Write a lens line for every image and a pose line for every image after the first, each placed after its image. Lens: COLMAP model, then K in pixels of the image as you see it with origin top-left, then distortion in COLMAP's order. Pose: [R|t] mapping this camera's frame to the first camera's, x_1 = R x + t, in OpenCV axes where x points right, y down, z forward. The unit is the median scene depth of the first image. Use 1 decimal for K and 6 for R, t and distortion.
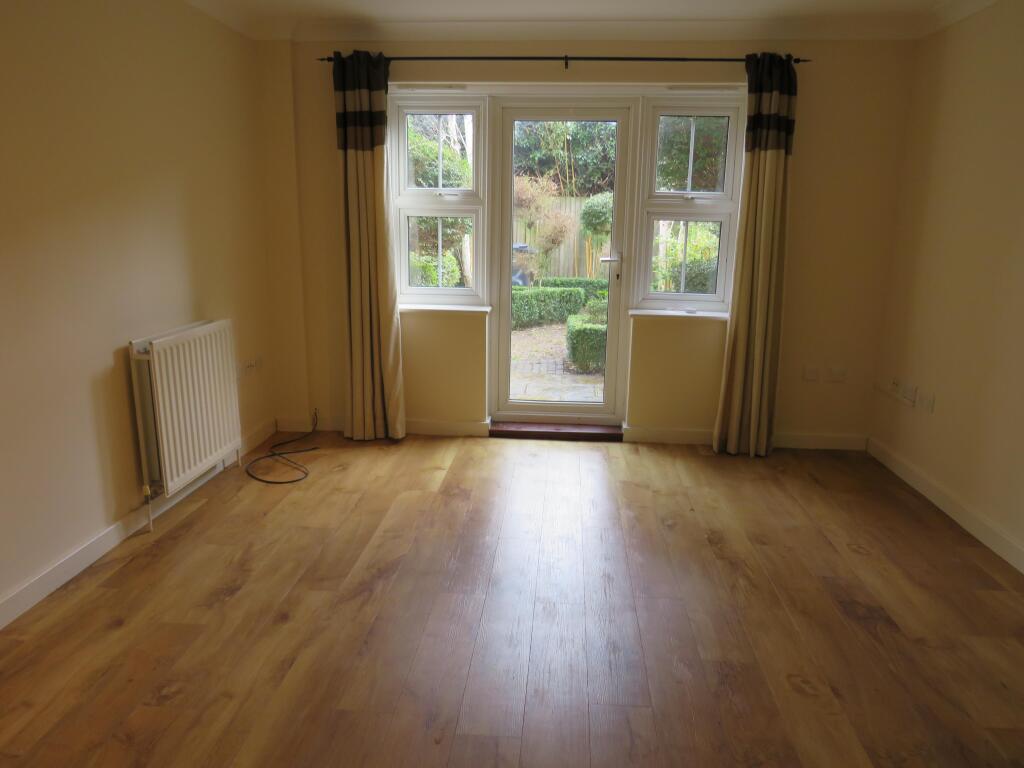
lens RADIAL K [[724.3, 0, 512.0], [0, 724.3, 384.0], [0, 0, 1]] dist [-0.003055, 0.000119]
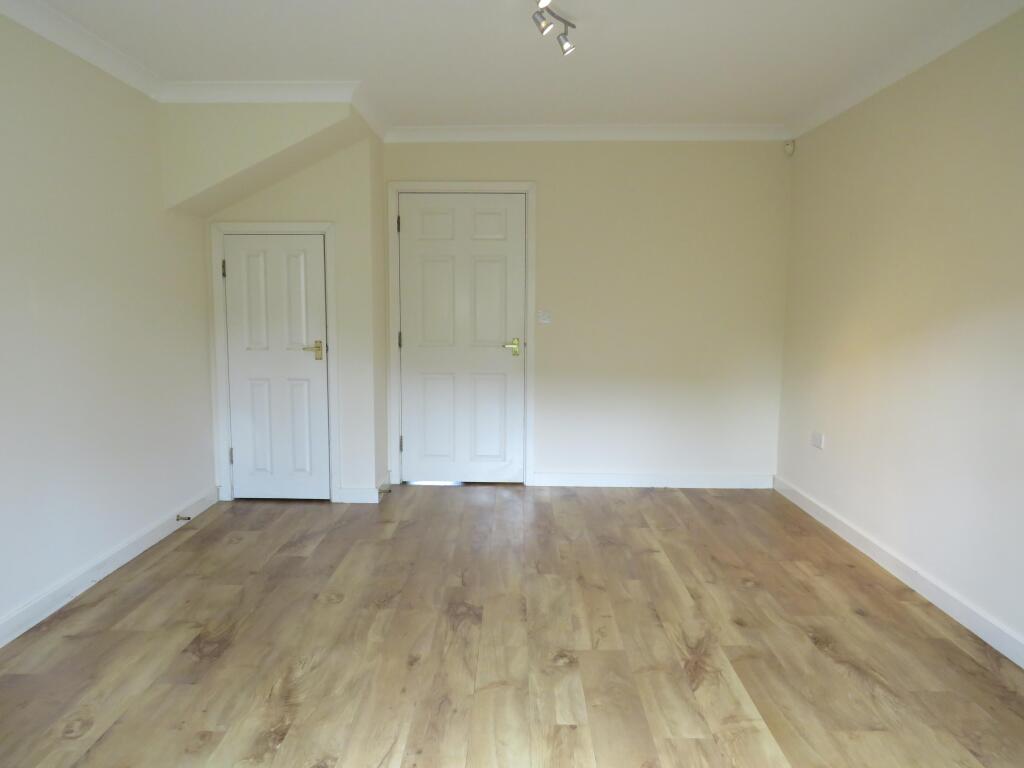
lens RADIAL K [[724.3, 0, 512.0], [0, 724.3, 384.0], [0, 0, 1]] dist [-0.003055, 0.000119]
pose [[-0.997232, -0.015015, -0.072819, 0.130730], [-0.038424, 0.942547, 0.331855, -0.384369], [0.063653, 0.333735, -0.940516, 1.804628]]
